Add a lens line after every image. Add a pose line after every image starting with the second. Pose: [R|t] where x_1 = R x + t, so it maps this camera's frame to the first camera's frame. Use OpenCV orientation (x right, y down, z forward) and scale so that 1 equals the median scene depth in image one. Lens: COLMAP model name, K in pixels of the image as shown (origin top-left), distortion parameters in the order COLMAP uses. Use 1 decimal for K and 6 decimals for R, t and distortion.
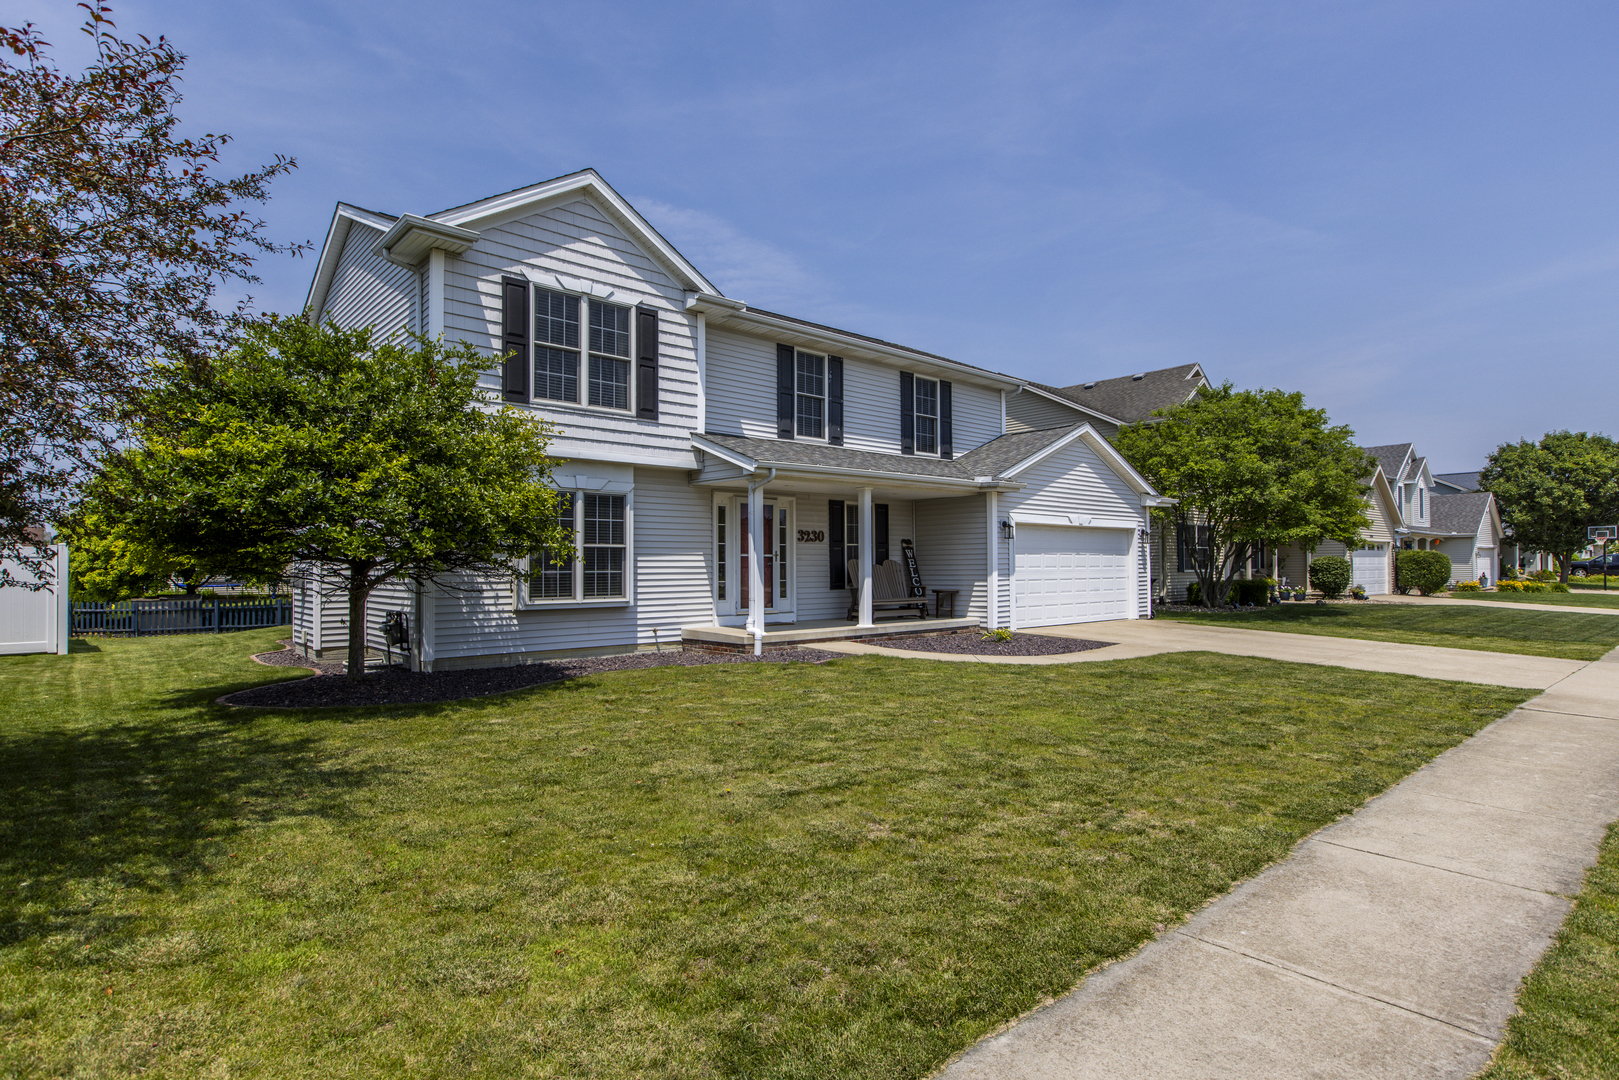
lens RADIAL K [[868.4, 0, 809.5], [0, 868.4, 540.0], [0, 0, 1]] dist [0.001609, -0.000163]
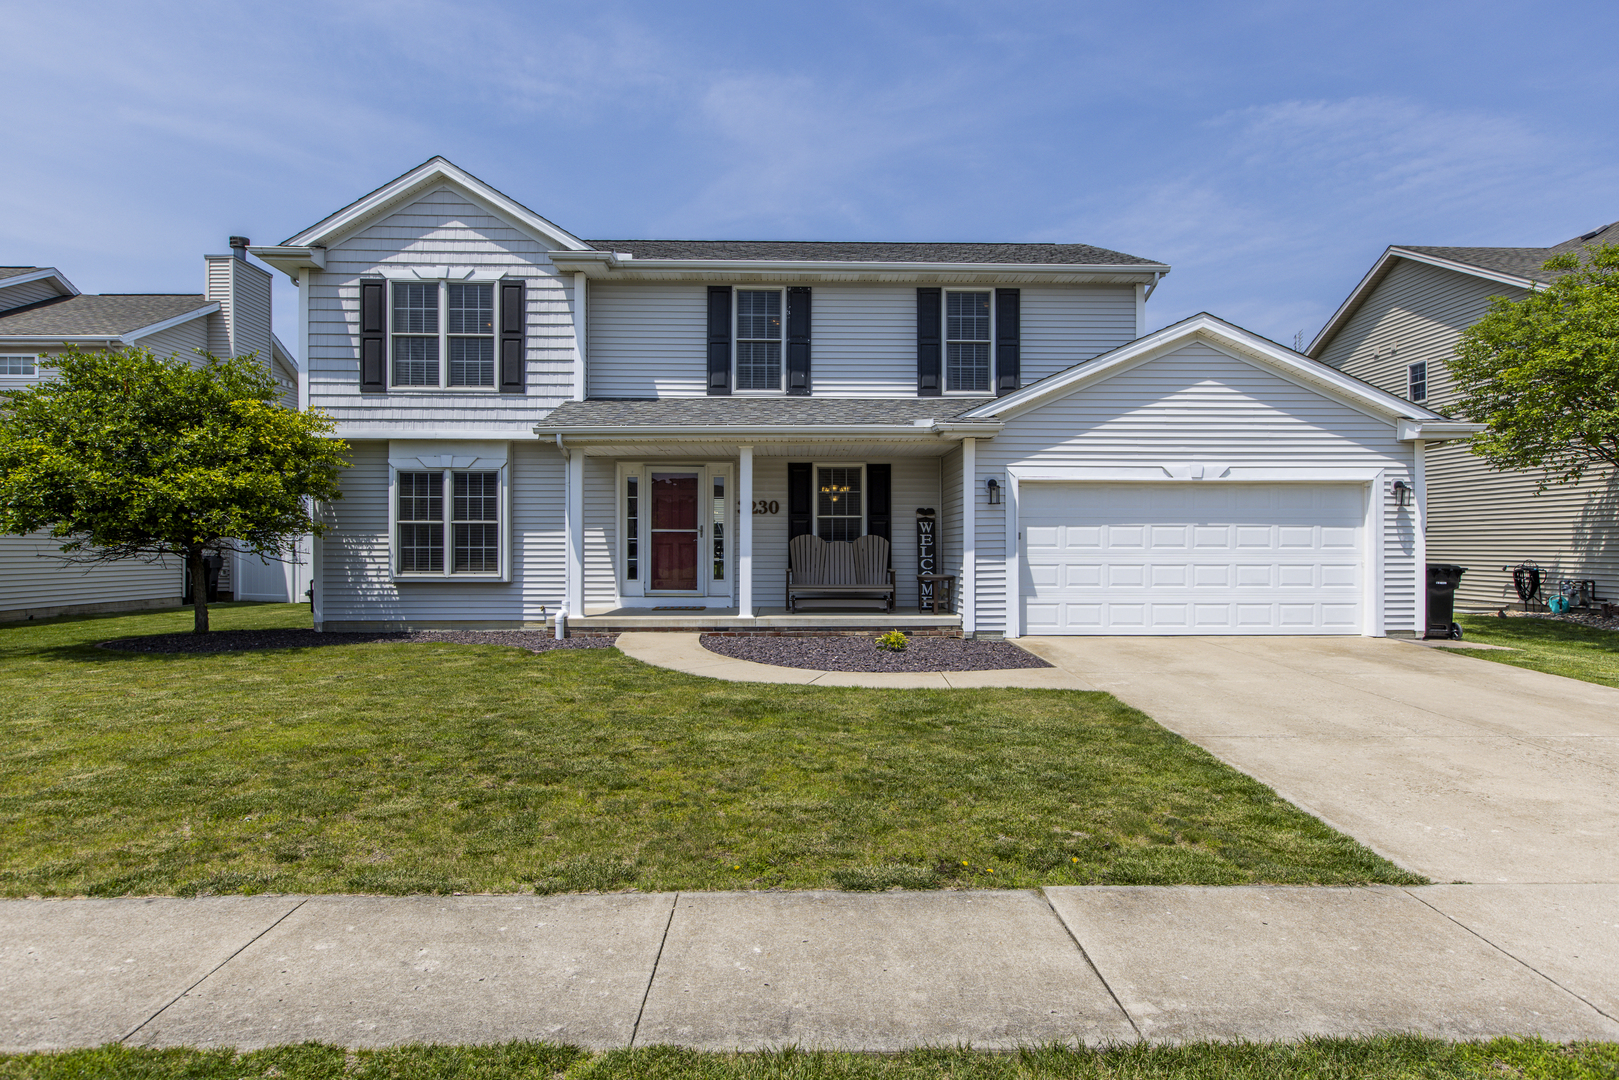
lens RADIAL K [[927.1, 0, 809.5], [0, 927.1, 540.0], [0, 0, 1]] dist [-0.000565, 0.000698]
pose [[0.754821, -0.000530, -0.655931, 0.756526], [0.016207, 0.999709, 0.017842, 0.014217], [0.655731, -0.024098, 0.754610, 0.422714]]
